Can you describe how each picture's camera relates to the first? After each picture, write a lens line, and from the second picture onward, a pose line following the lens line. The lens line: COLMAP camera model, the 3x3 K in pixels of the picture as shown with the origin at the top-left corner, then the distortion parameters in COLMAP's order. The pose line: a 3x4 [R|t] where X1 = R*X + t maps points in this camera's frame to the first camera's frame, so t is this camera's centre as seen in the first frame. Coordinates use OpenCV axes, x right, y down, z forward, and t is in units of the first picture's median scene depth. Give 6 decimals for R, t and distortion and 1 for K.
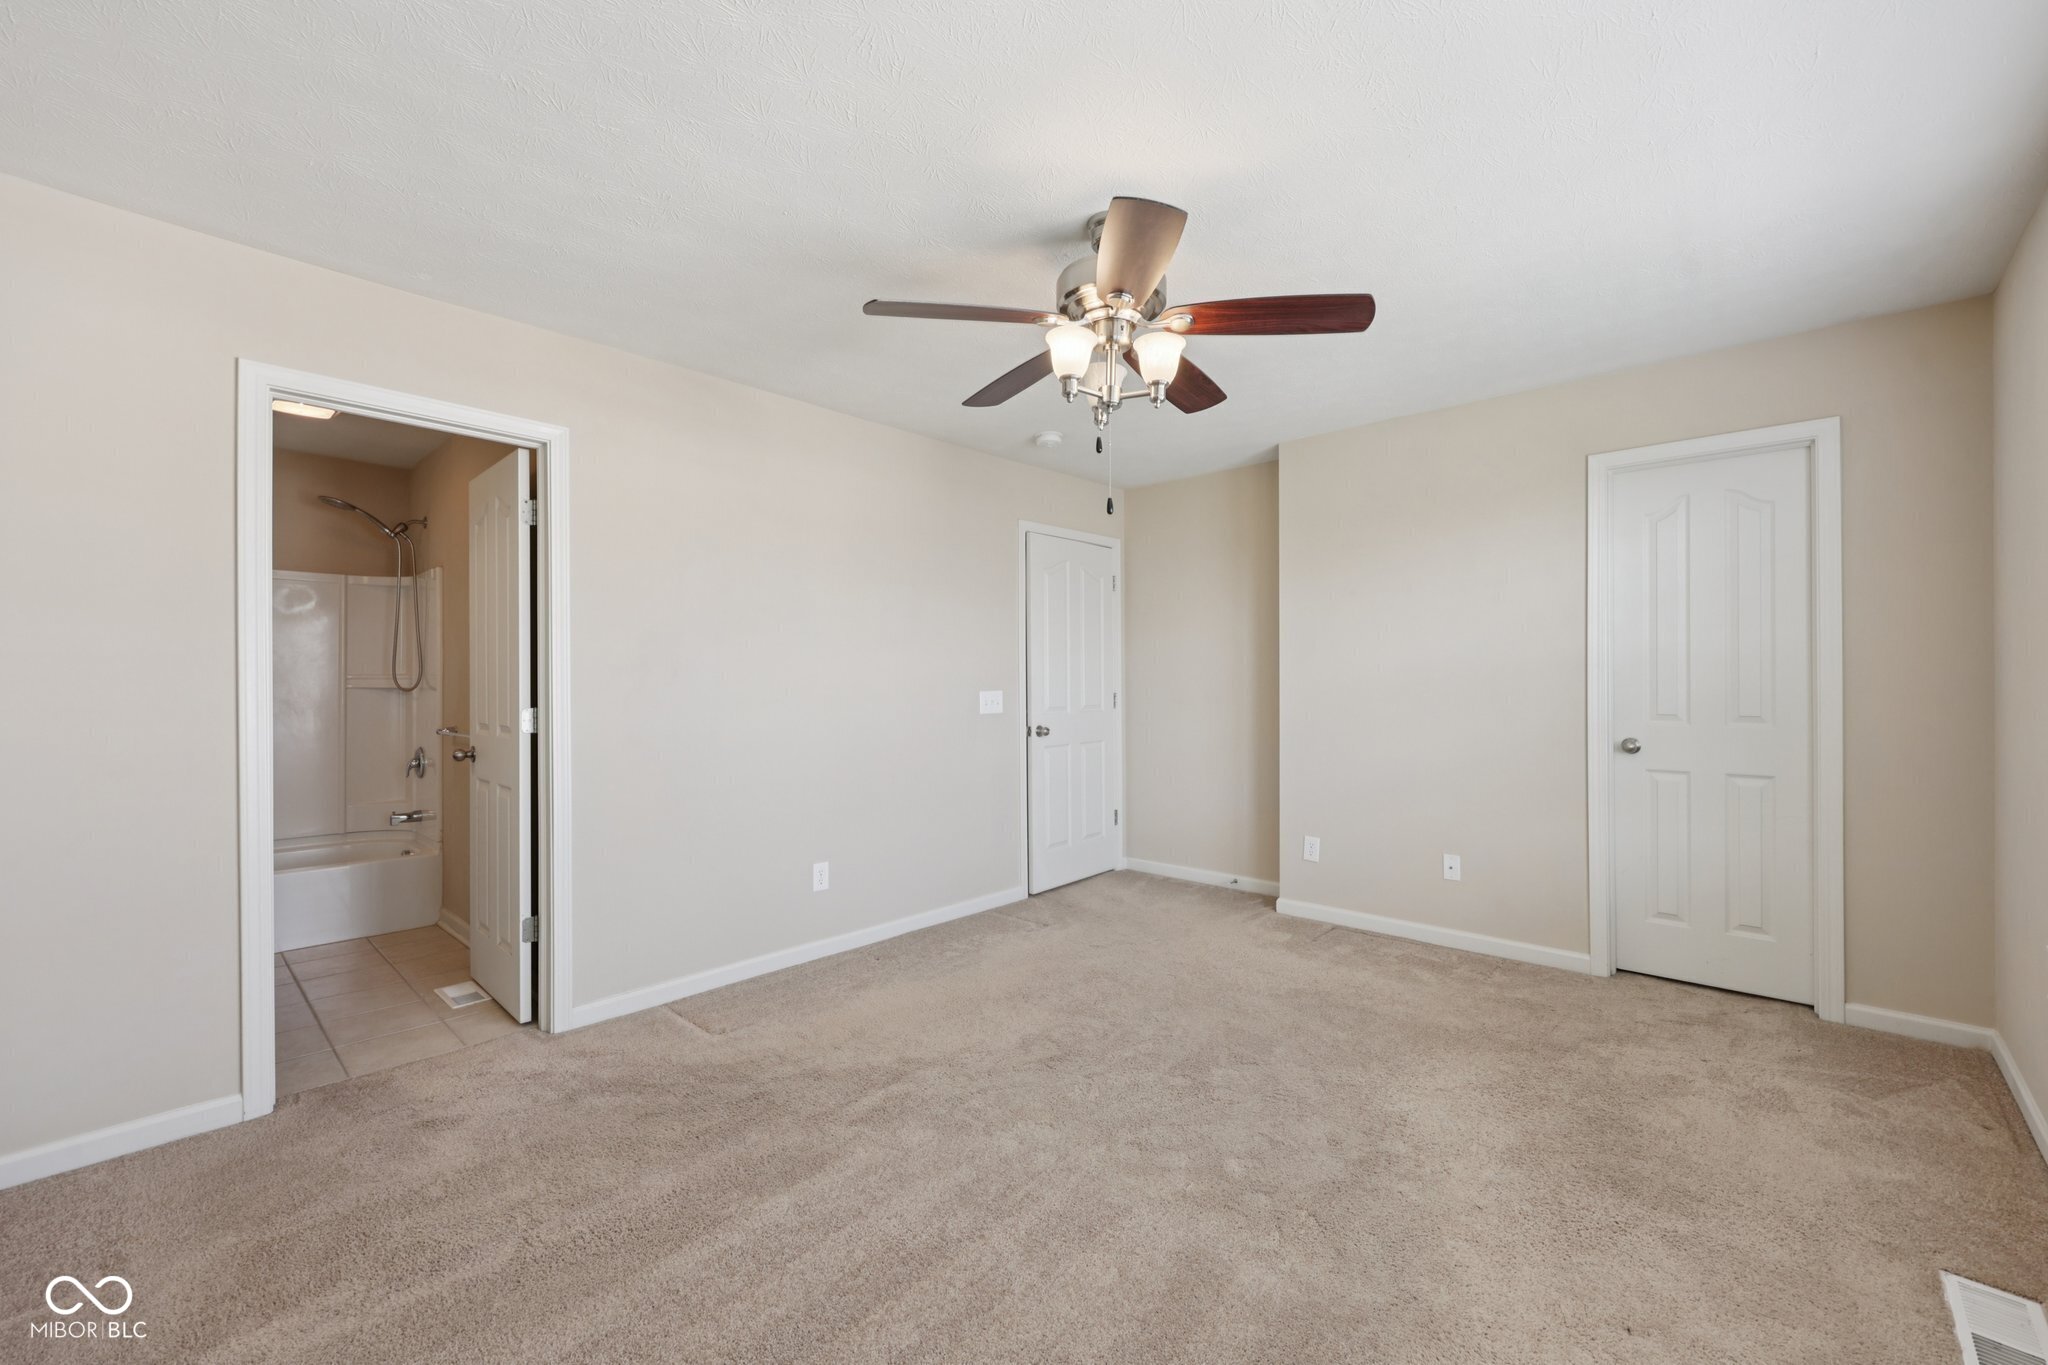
lens RADIAL K [[818.4, 0, 1030.7], [0, 818.4, 681.0], [0, 0, 1]] dist [-0.000606, -0.000033]
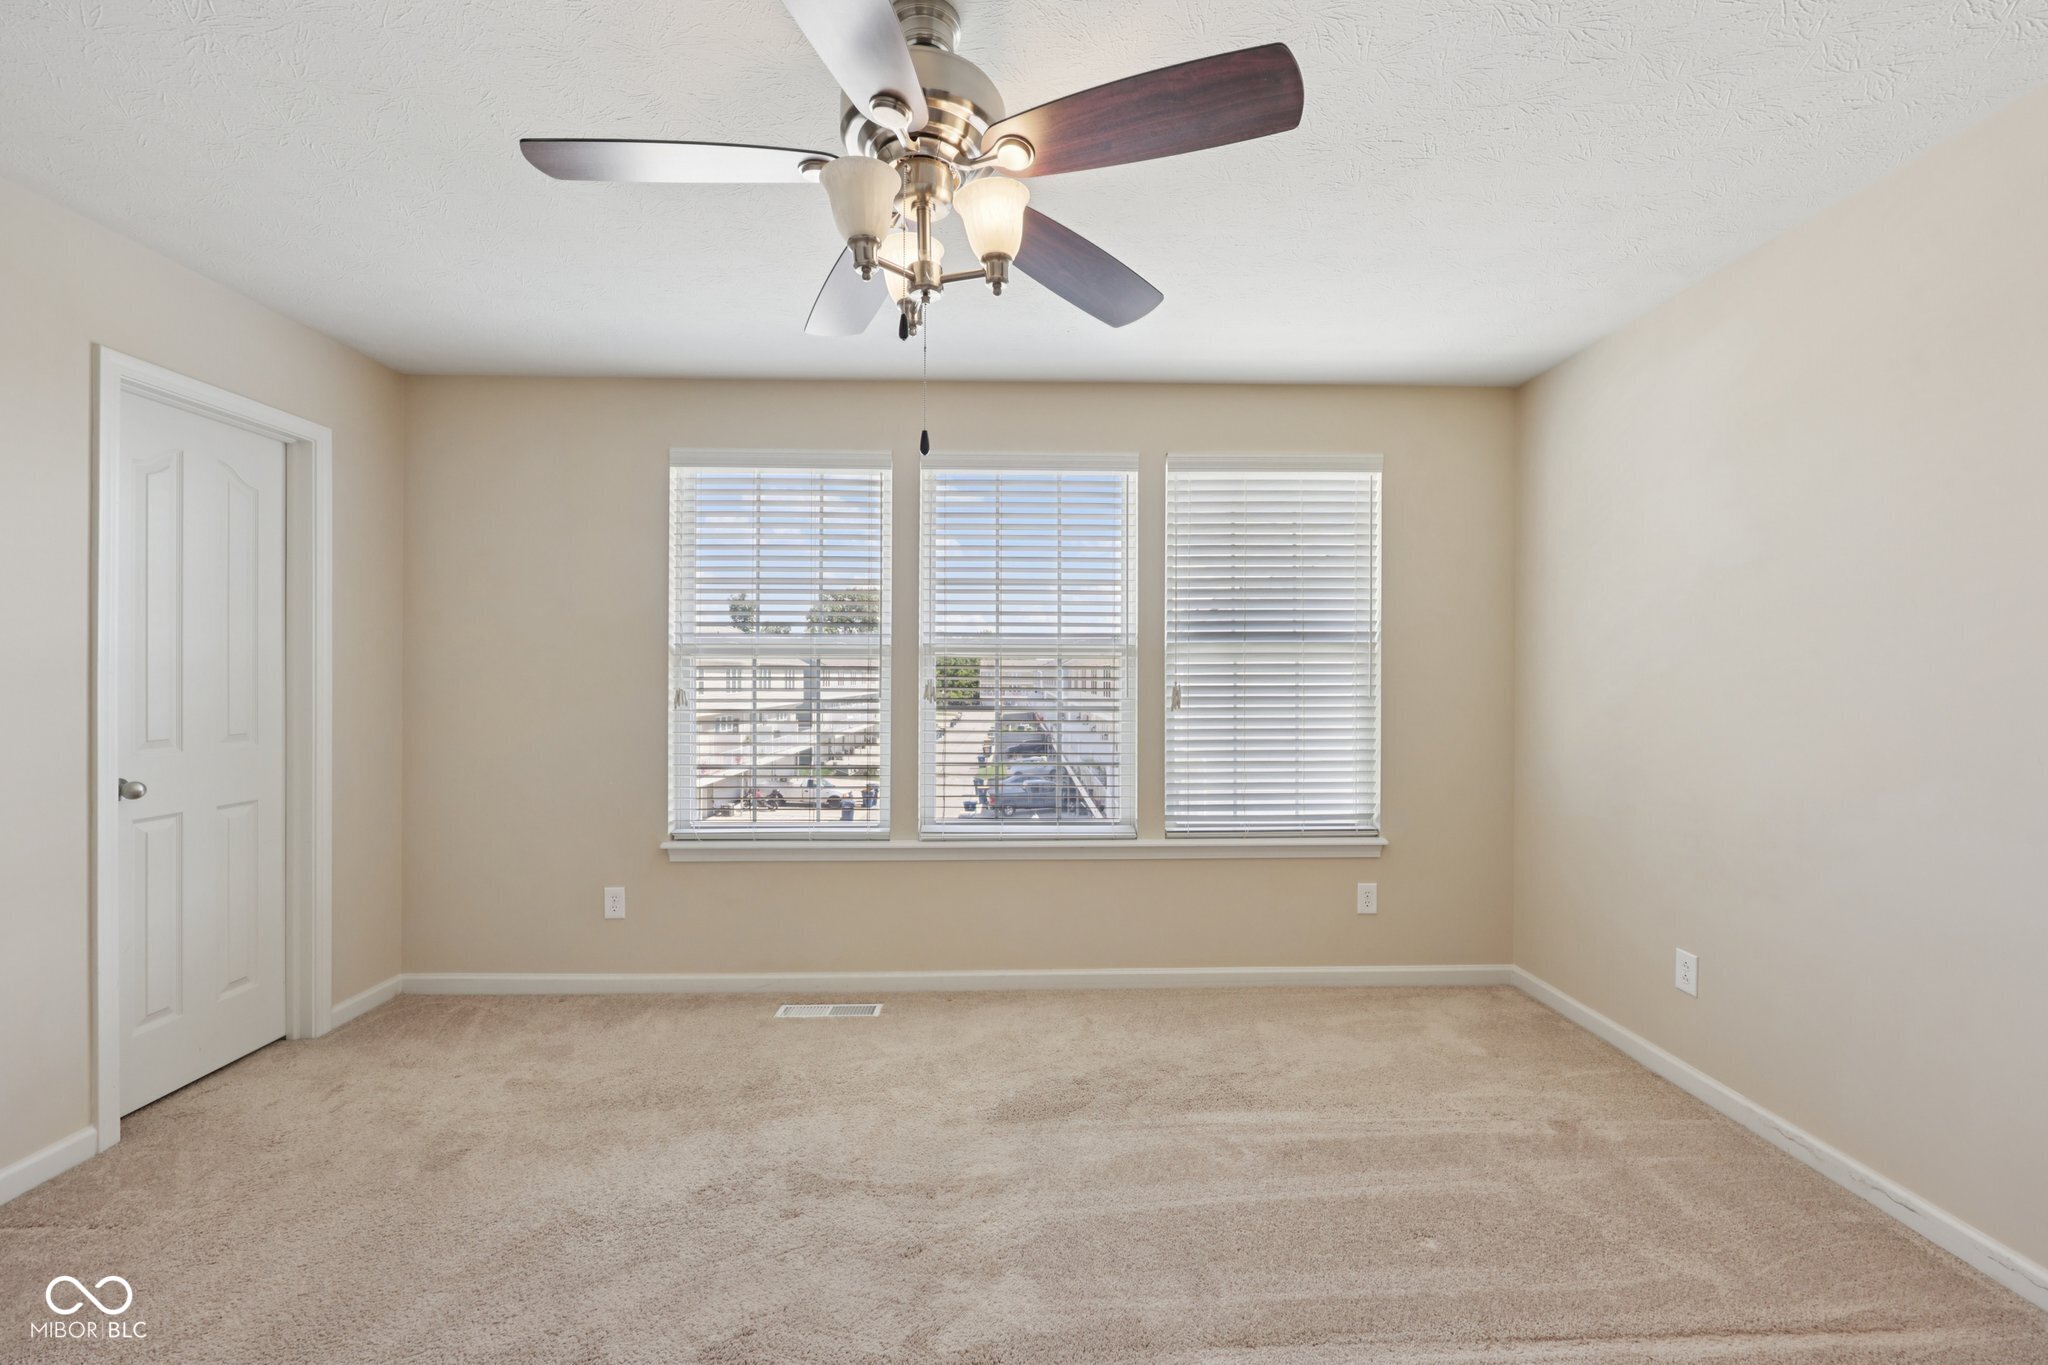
lens RADIAL K [[820.9, 0, 1030.9], [0, 820.9, 685.8], [0, 0, 1]] dist [-0.000403, -0.000209]
pose [[-0.700434, -0.000846, 0.713717, -0.299552], [0.001101, 0.999997, 0.002266, -0.007370], [-0.713717, 0.002373, -0.700431, 0.974014]]
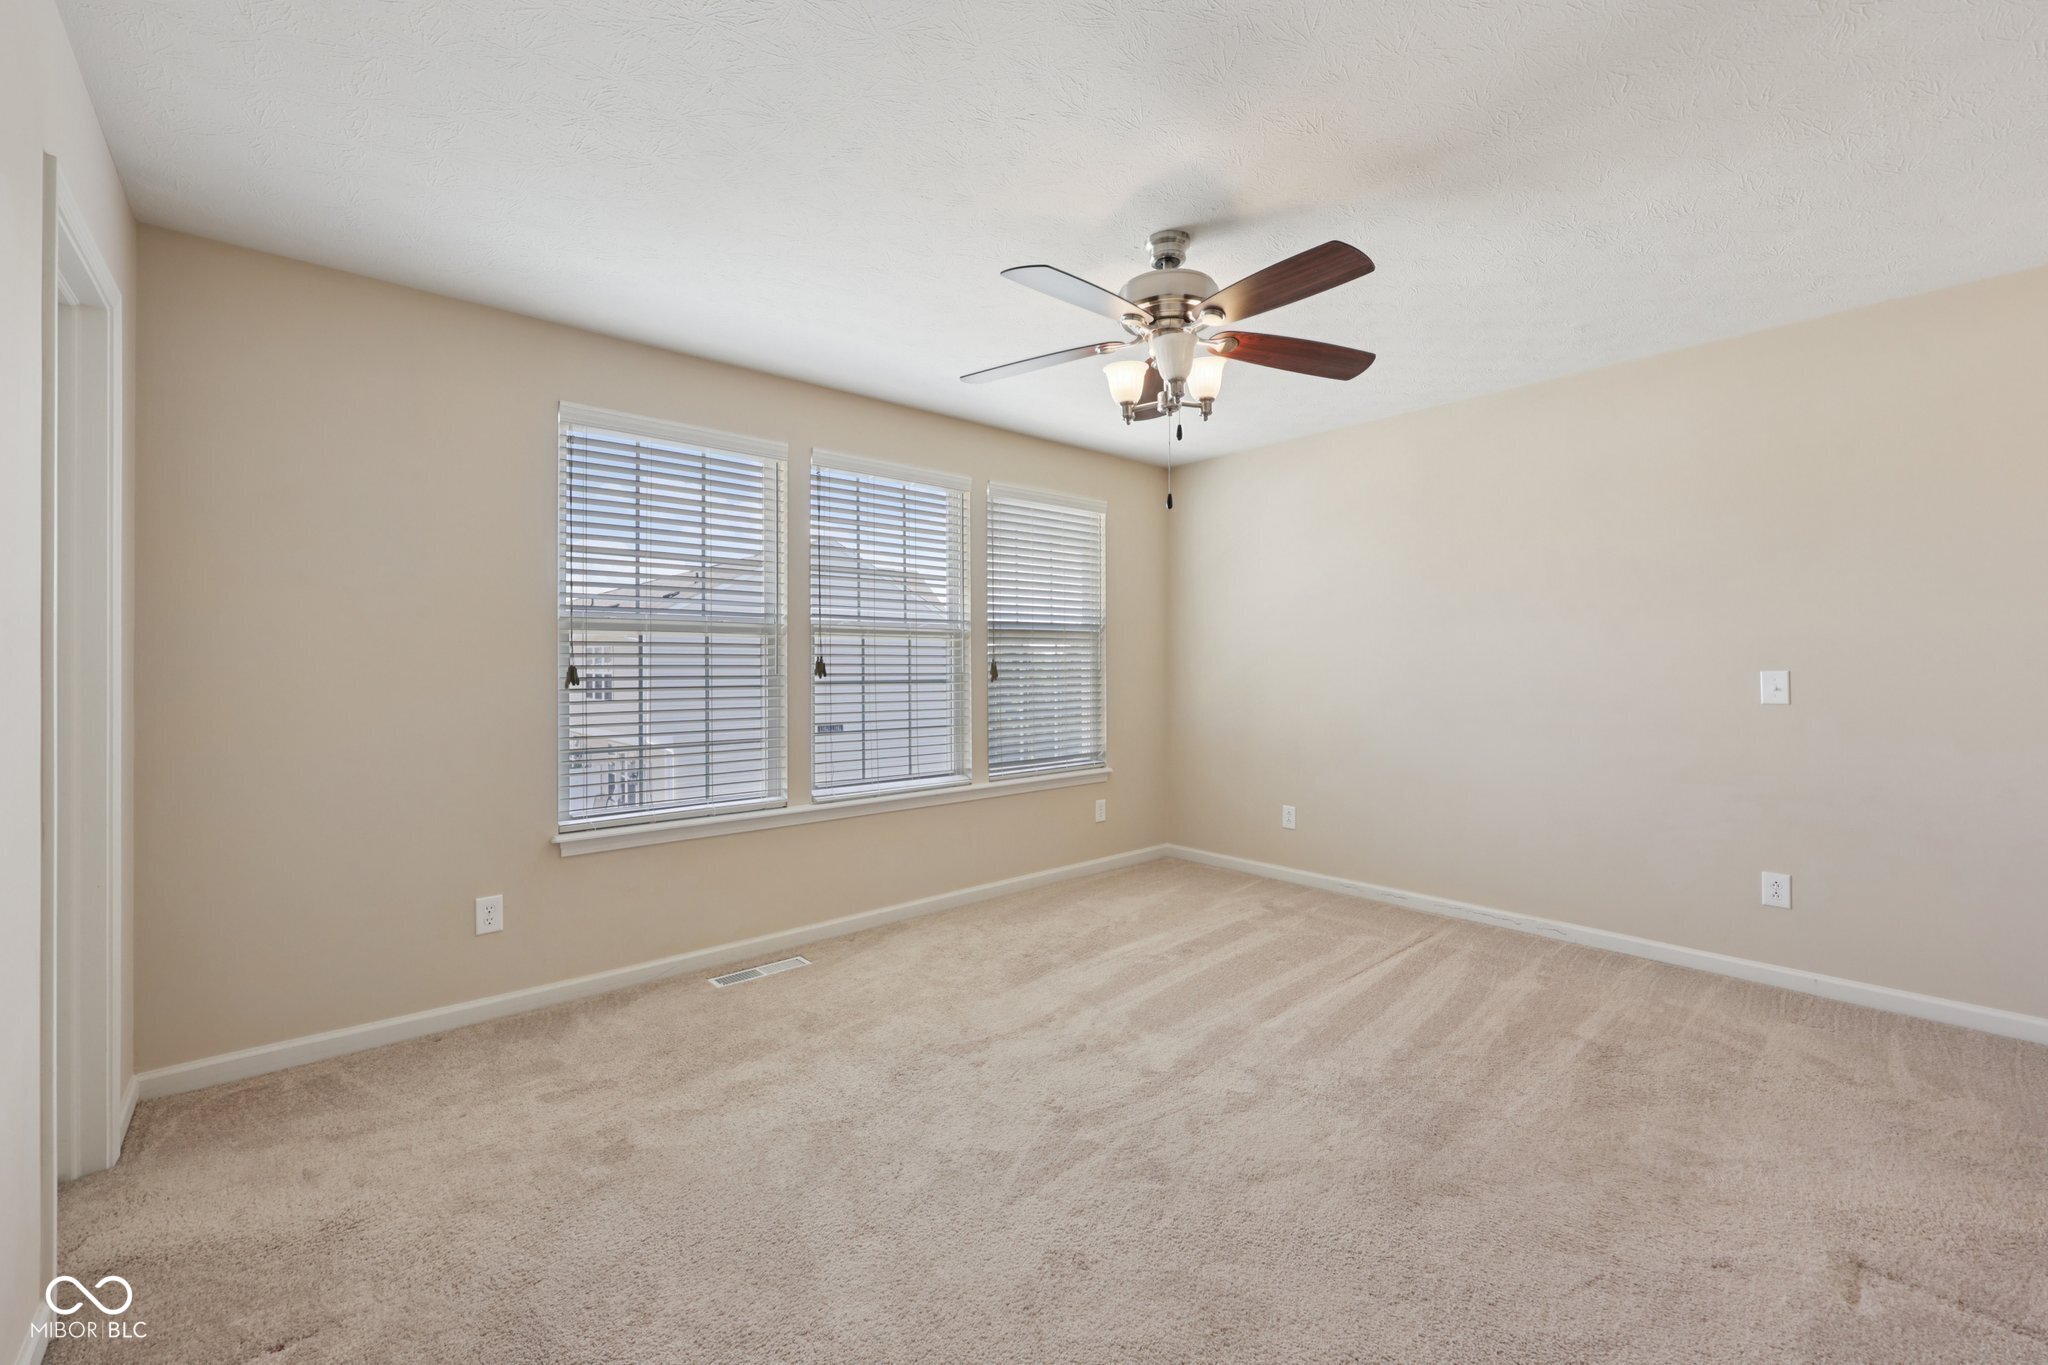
lens RADIAL K [[828.2, 0, 1034.1], [0, 828.2, 673.8], [0, 0, 1]] dist [0.001287, 0.000134]
pose [[-0.994640, 0.011289, 0.102781, 0.116334], [0.011892, 0.999915, 0.005256, 0.008199], [-0.102713, 0.006450, -0.994690, 1.453423]]
